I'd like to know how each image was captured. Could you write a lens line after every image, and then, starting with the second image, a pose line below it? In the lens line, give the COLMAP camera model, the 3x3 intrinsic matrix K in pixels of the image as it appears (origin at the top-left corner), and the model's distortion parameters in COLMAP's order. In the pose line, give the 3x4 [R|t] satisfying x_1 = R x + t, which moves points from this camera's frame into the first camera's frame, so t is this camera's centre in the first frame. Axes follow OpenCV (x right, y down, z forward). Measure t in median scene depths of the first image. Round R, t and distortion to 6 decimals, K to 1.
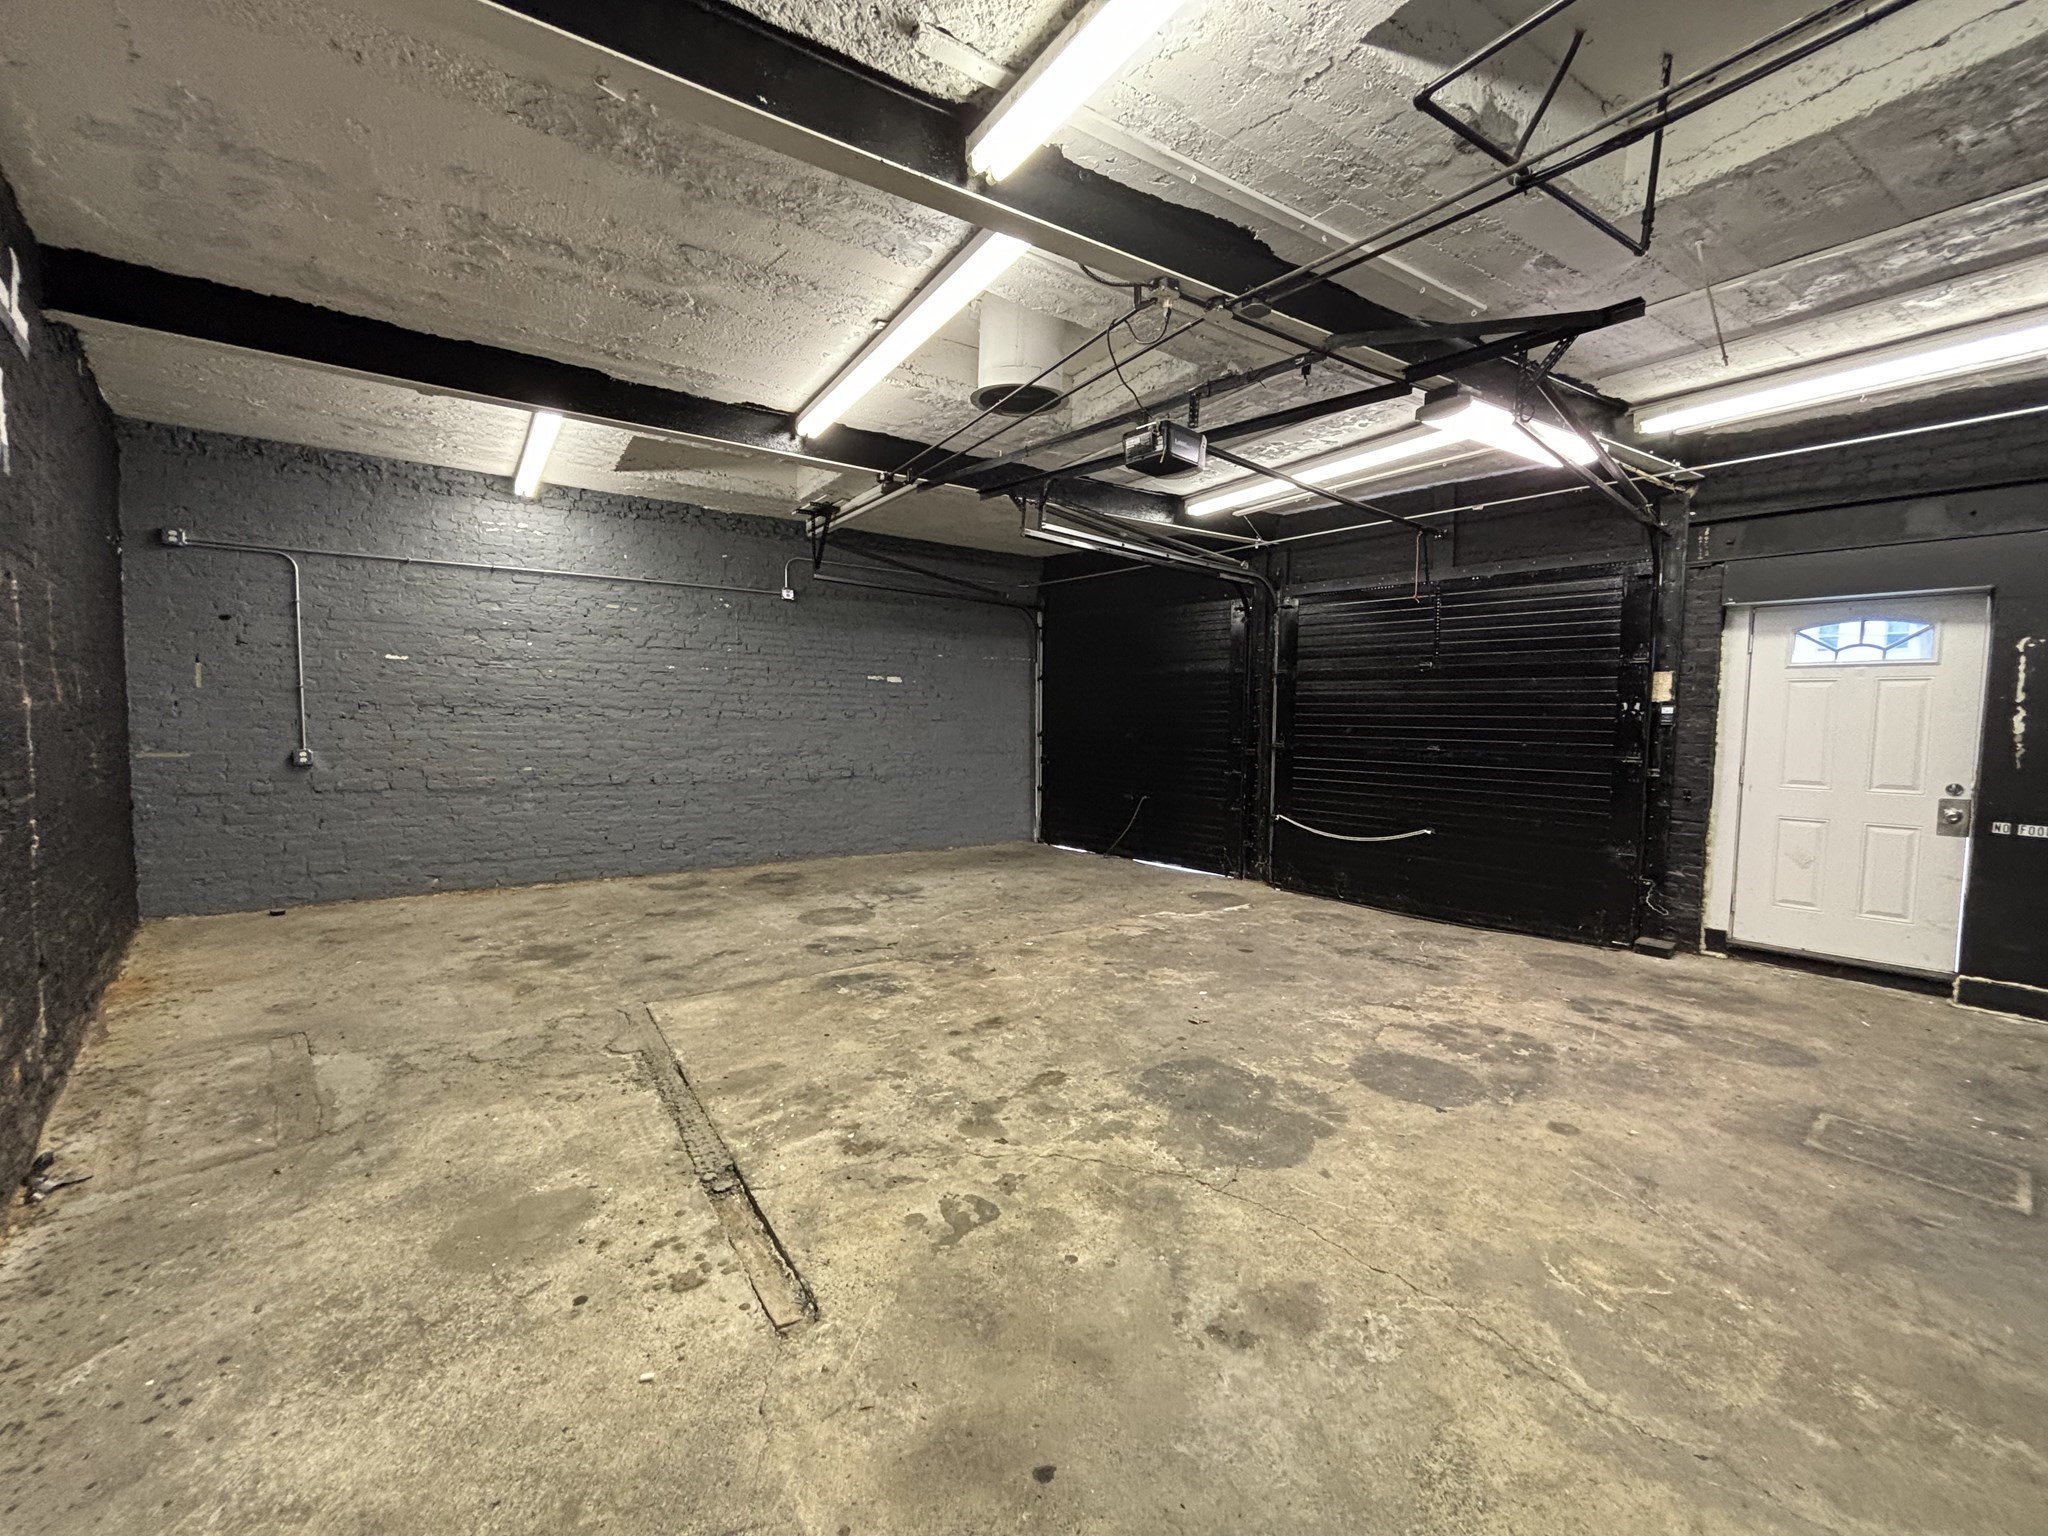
lens RADIAL K [[831.7, 0, 1025.2], [0, 831.7, 765.6], [0, 0, 1]] dist [-0.007837, 0.003309]
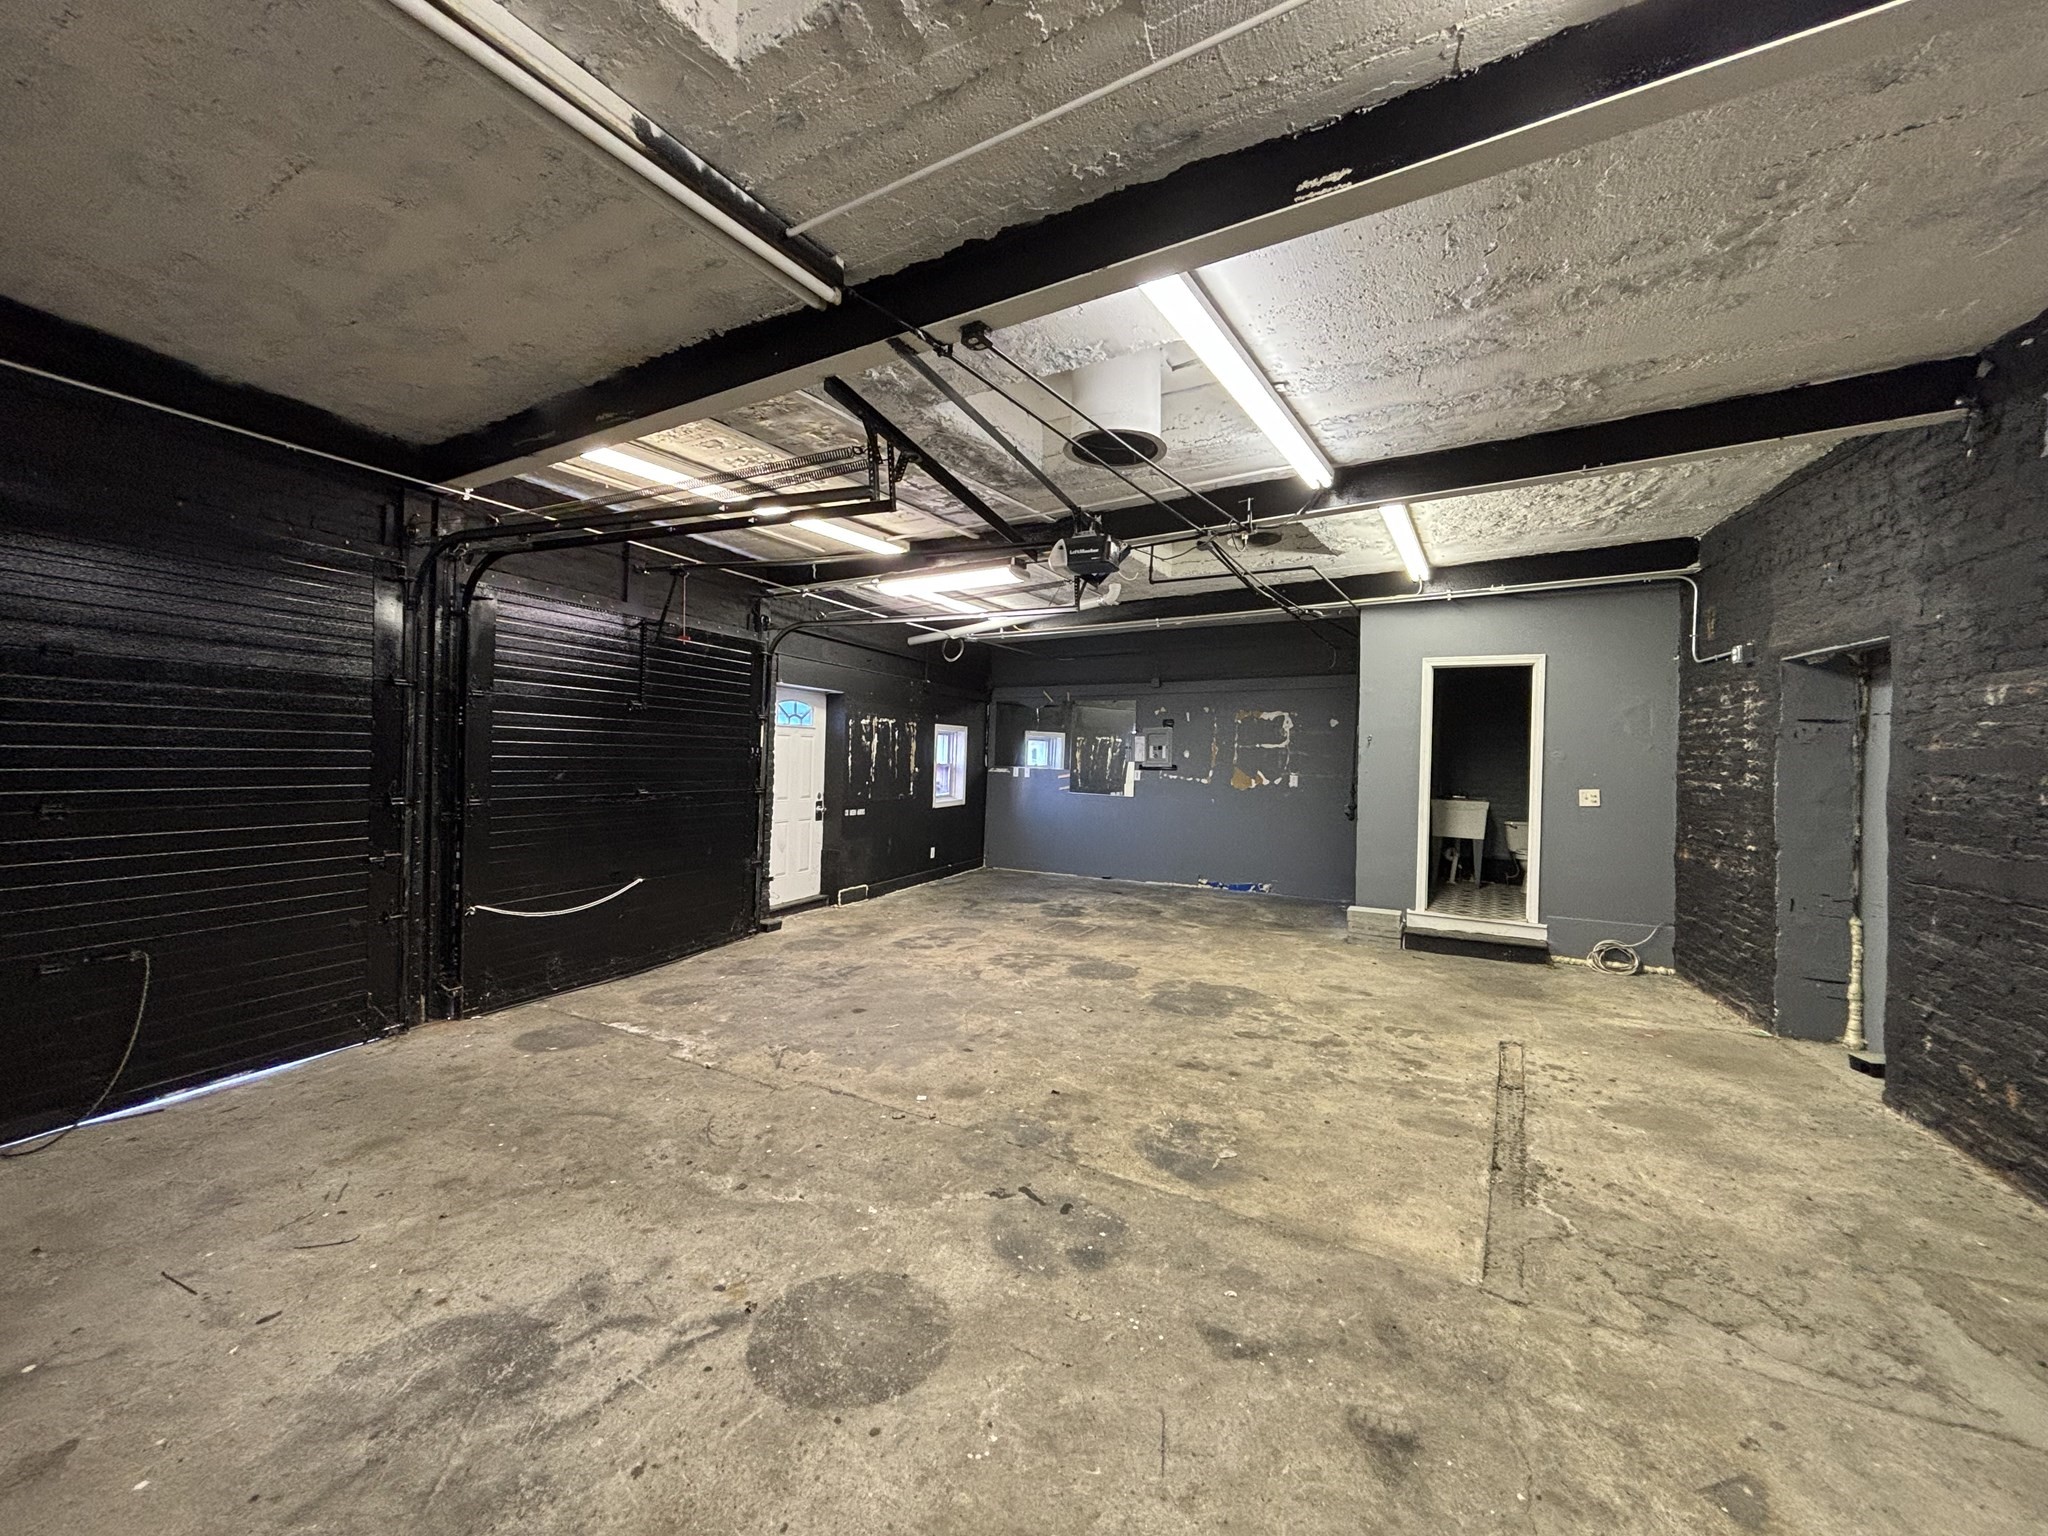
lens RADIAL K [[831.7, 0, 1021.9], [0, 831.7, 763.3], [0, 0, 1]] dist [-0.007837, 0.003309]
pose [[-0.434227, -0.031960, 0.900236, -1.054995], [0.032133, 0.998185, 0.050937, -0.165351], [-0.900230, 0.051046, -0.432412, 1.935305]]
